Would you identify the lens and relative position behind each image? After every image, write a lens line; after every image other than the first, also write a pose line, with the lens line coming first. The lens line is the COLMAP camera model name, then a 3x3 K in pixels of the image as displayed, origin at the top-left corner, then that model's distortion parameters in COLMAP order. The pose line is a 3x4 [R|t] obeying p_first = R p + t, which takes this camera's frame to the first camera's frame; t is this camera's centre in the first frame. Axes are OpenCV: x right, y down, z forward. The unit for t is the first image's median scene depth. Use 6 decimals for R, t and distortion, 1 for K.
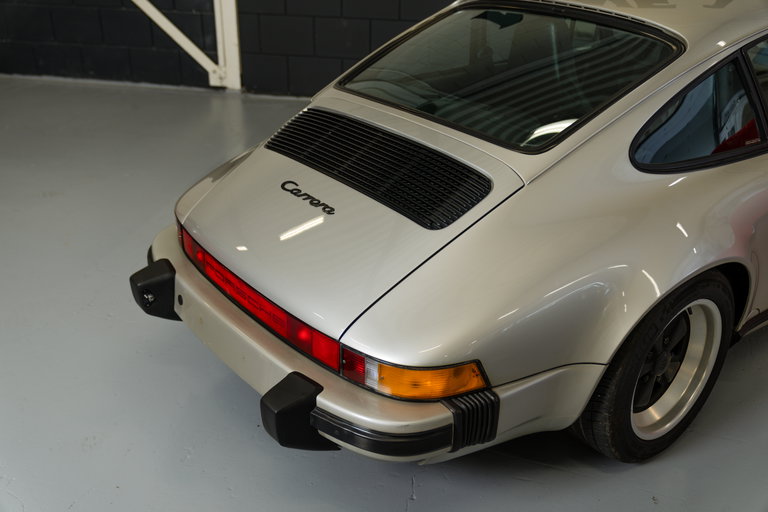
lens RADIAL K [[769.3, 0, 383.3], [0, 769.3, 261.5], [0, 0, 1]] dist [0.012170, 0.000000]
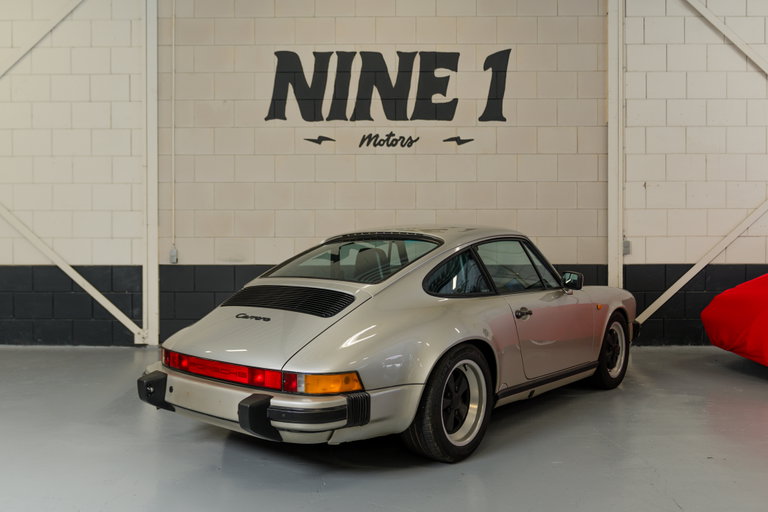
lens RADIAL K [[605.4, 0, 374.6], [0, 605.4, 248.7], [0, 0, 1]] dist [-0.018758, 0.014972]
pose [[0.978283, -0.014603, 0.206761, -0.030150], [0.099947, 0.907120, -0.408831, 0.102095], [-0.181587, 0.420618, 0.888880, -0.099011]]
